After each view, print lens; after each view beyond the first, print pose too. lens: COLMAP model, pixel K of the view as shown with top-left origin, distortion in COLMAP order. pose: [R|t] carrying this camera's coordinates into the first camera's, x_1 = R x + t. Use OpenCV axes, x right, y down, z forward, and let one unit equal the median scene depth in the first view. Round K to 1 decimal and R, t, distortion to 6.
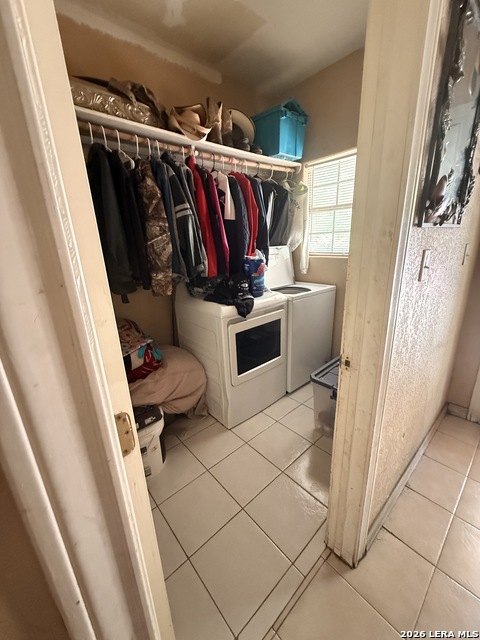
lens RADIAL K [[254.7, 0, 240.0], [0, 254.7, 320.0], [0, 0, 1]] dist [0.000036, 0.000004]
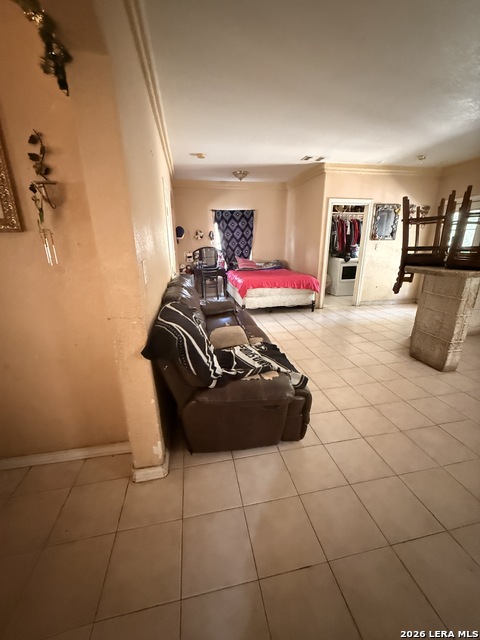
lens RADIAL K [[254.7, 0, 240.0], [0, 254.7, 320.0], [0, 0, 1]] dist [0.000036, 0.000004]
pose [[0.865419, 0.180022, -0.467591, 0.520787], [-0.167402, 0.983484, 0.068812, 0.754621], [0.472256, 0.018725, 0.881262, -2.724172]]
